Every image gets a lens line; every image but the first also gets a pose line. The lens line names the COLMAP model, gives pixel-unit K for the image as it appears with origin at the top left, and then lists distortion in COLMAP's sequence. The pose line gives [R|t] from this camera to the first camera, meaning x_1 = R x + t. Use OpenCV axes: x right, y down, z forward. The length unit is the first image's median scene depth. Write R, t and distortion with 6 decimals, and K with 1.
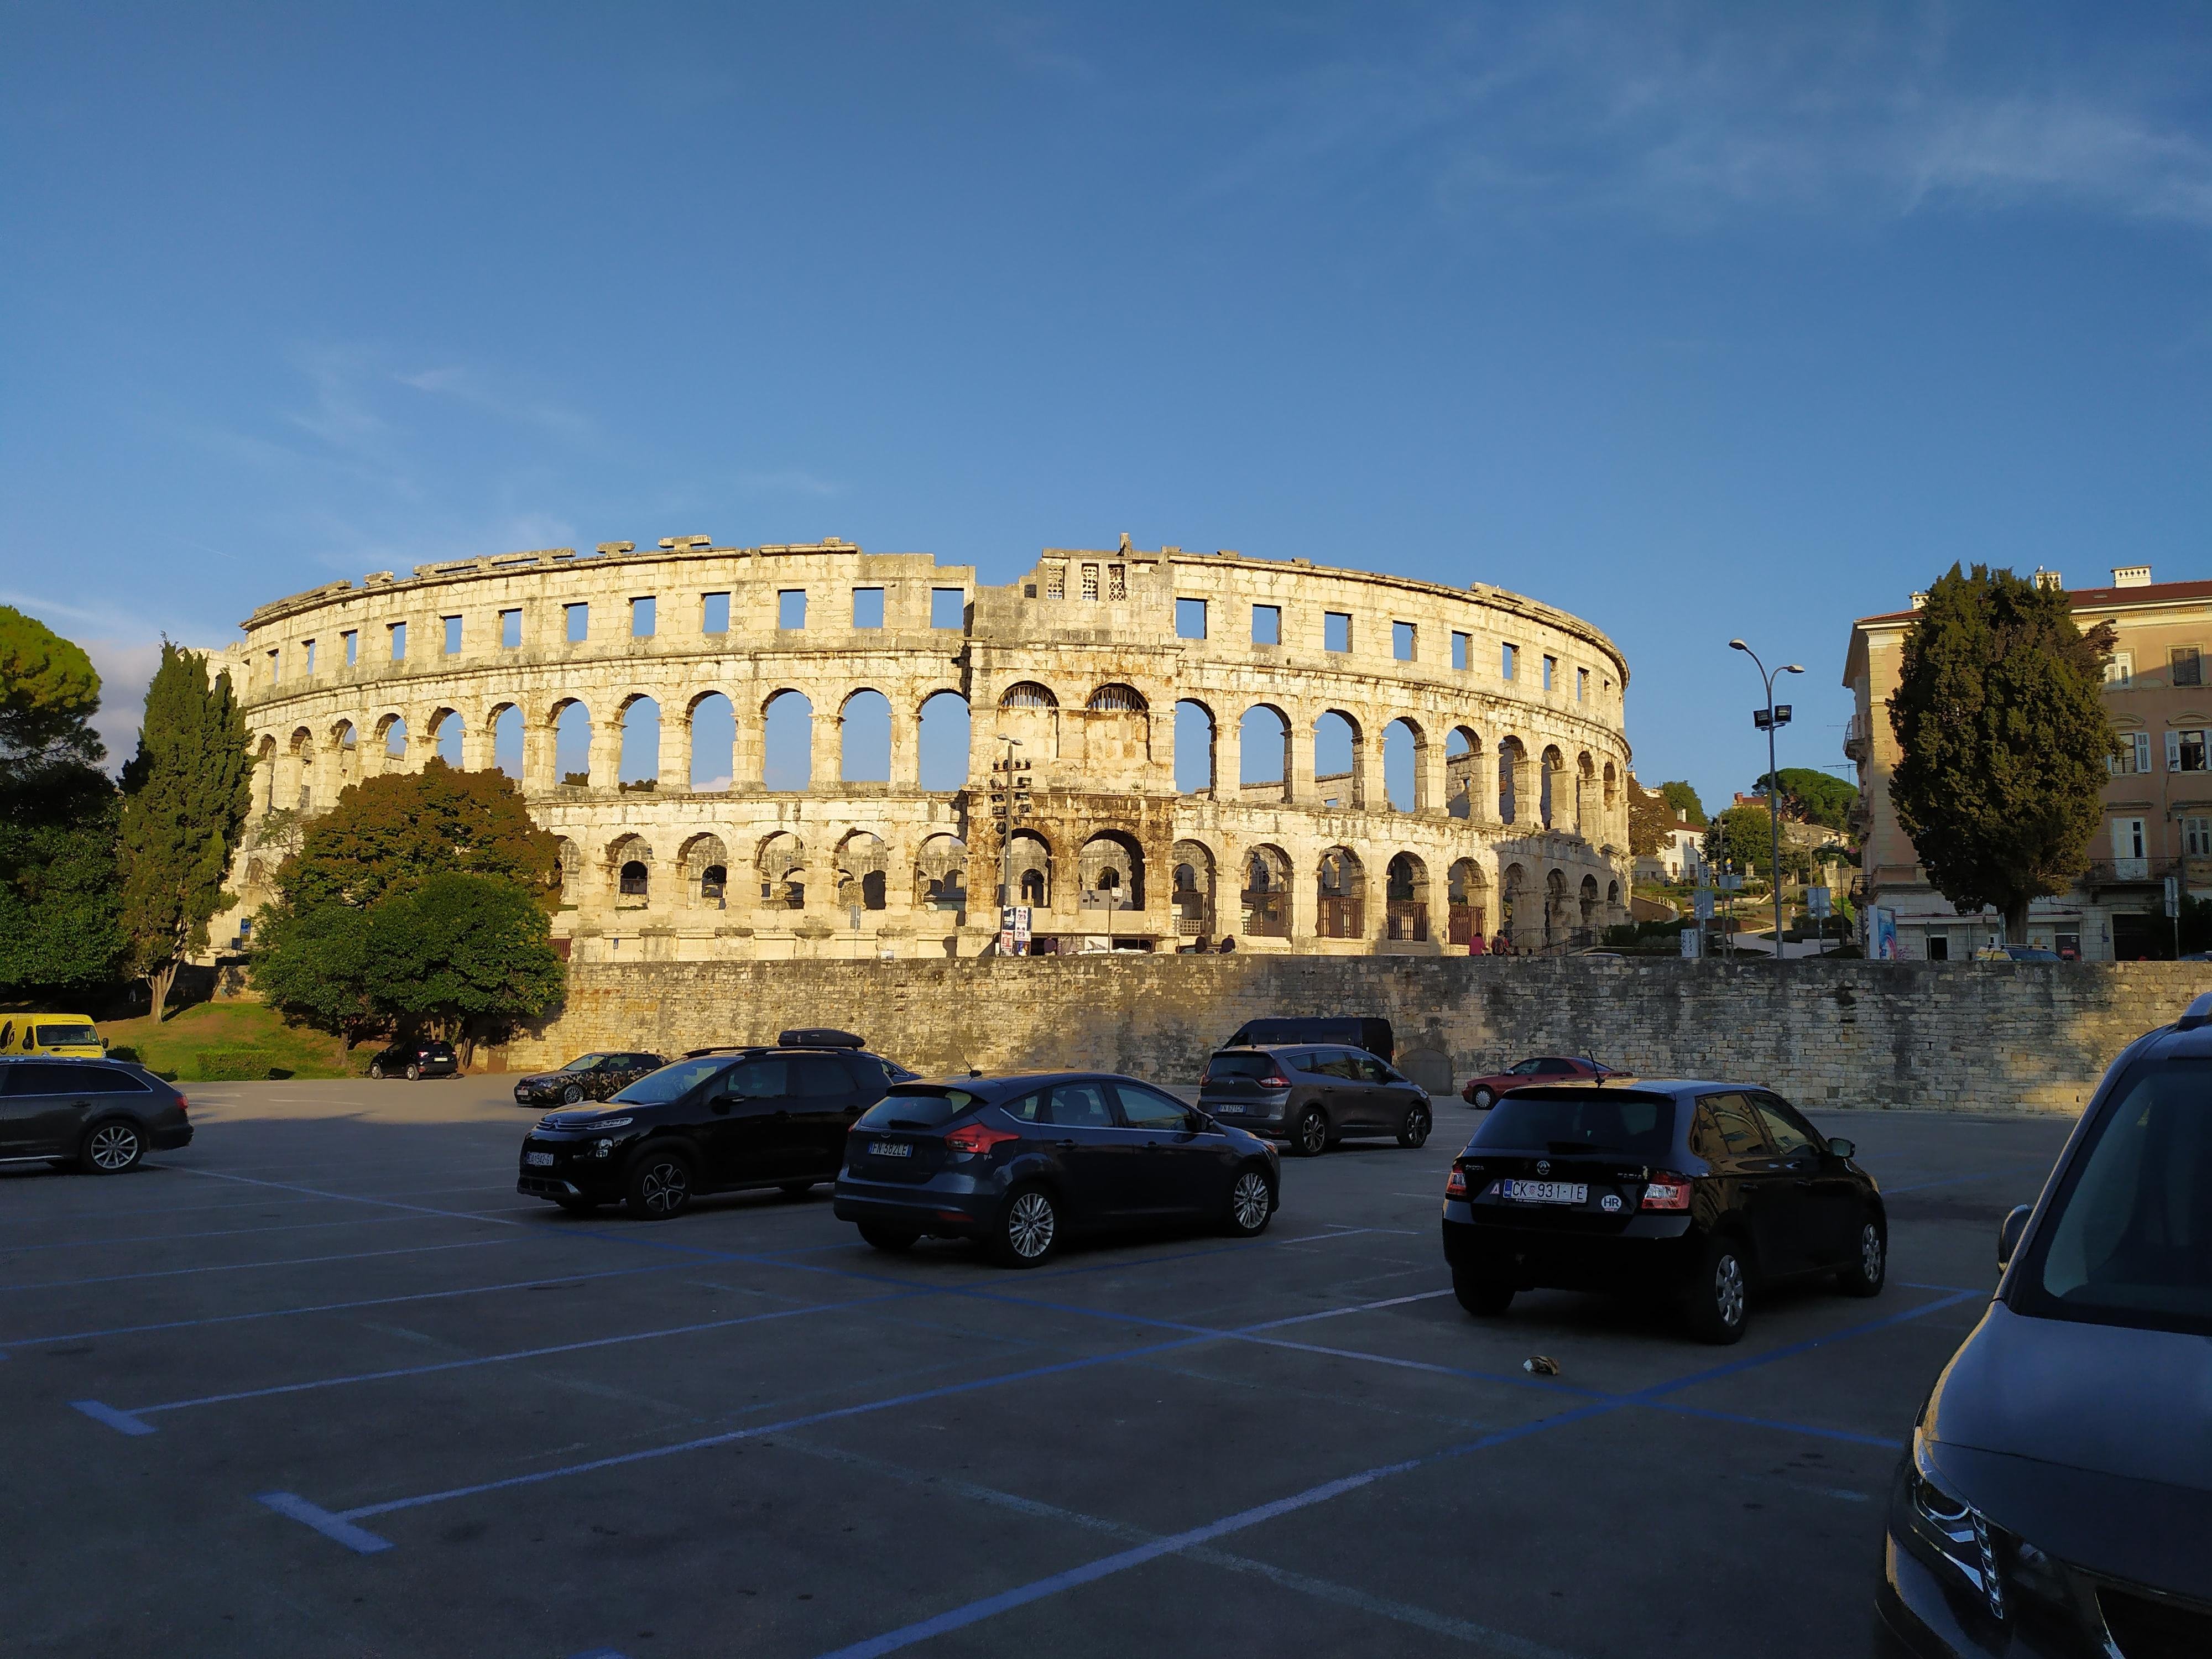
lens RADIAL K [[1730.5, 0, 1106.0], [0, 1730.5, 829.5], [0, 0, 1]] dist [0.005056, 0.001246]
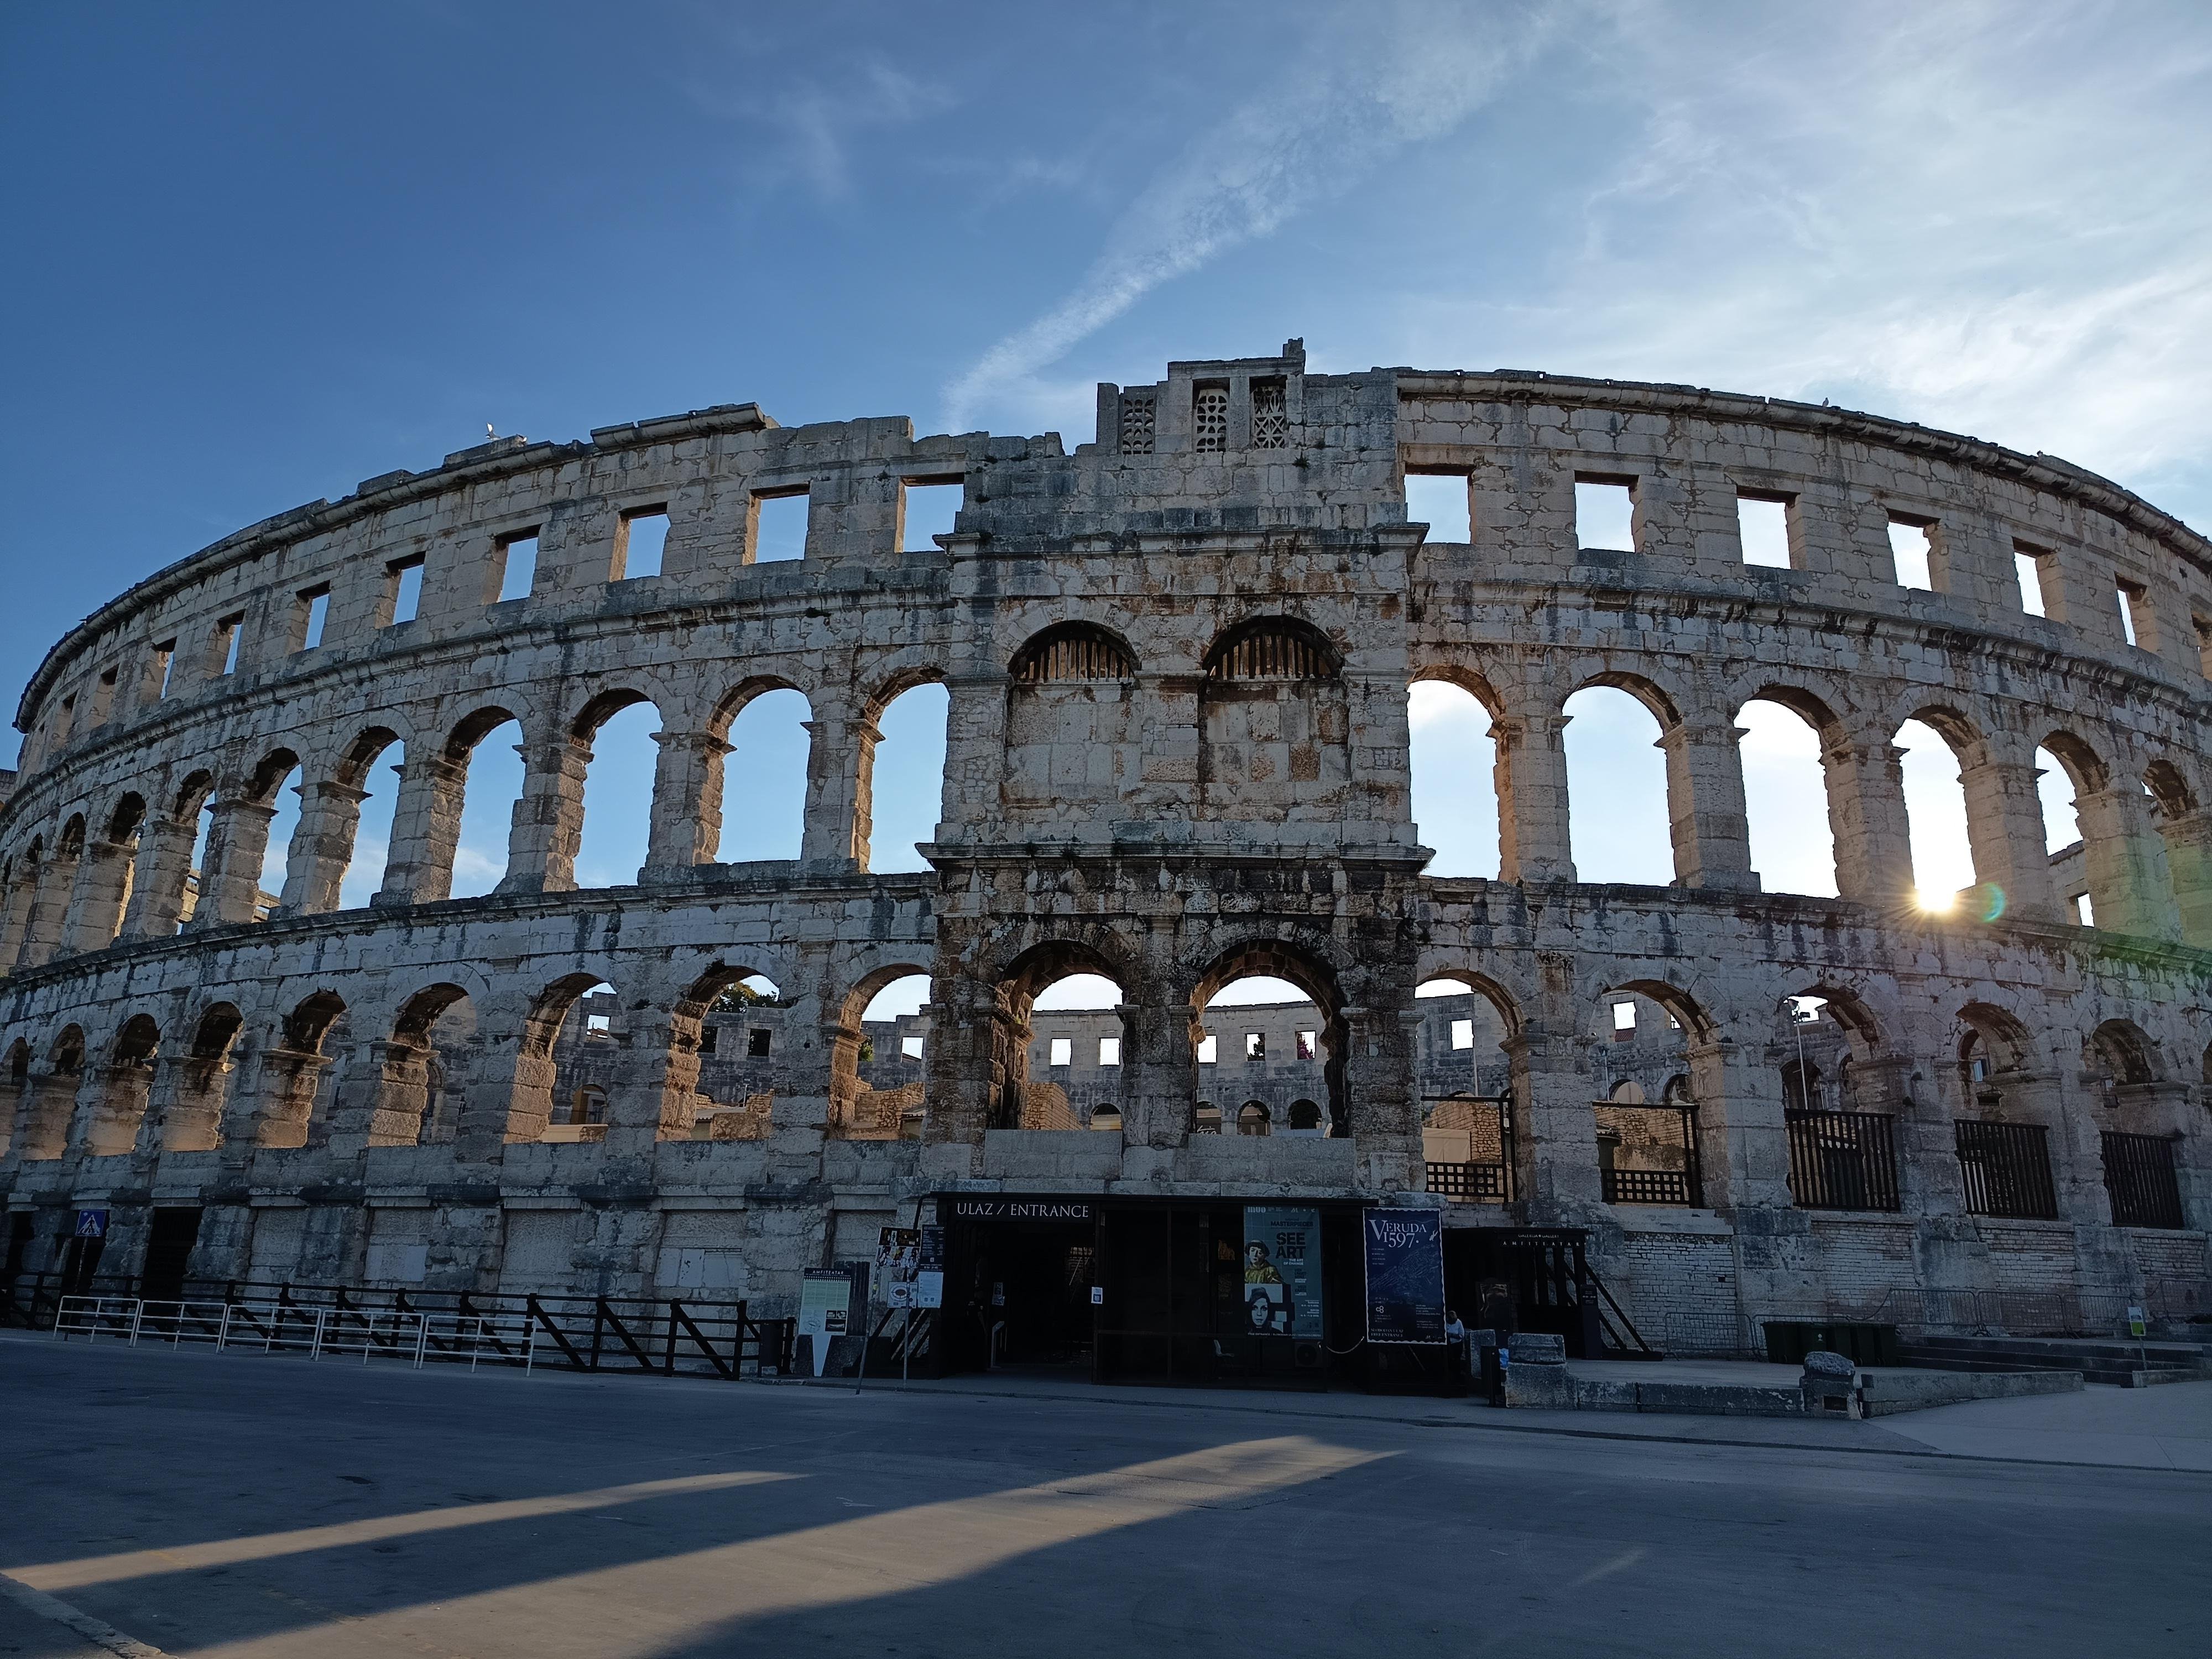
lens RADIAL K [[1591.3, 0, 1103.0], [0, 1591.3, 789.5], [0, 0, 1]] dist [0.091953, -0.178267]
pose [[0.982776, -0.043836, -0.179525, 0.034778], [0.008216, 0.980863, -0.194528, 0.038352], [0.184617, 0.189702, 0.964329, 0.594806]]
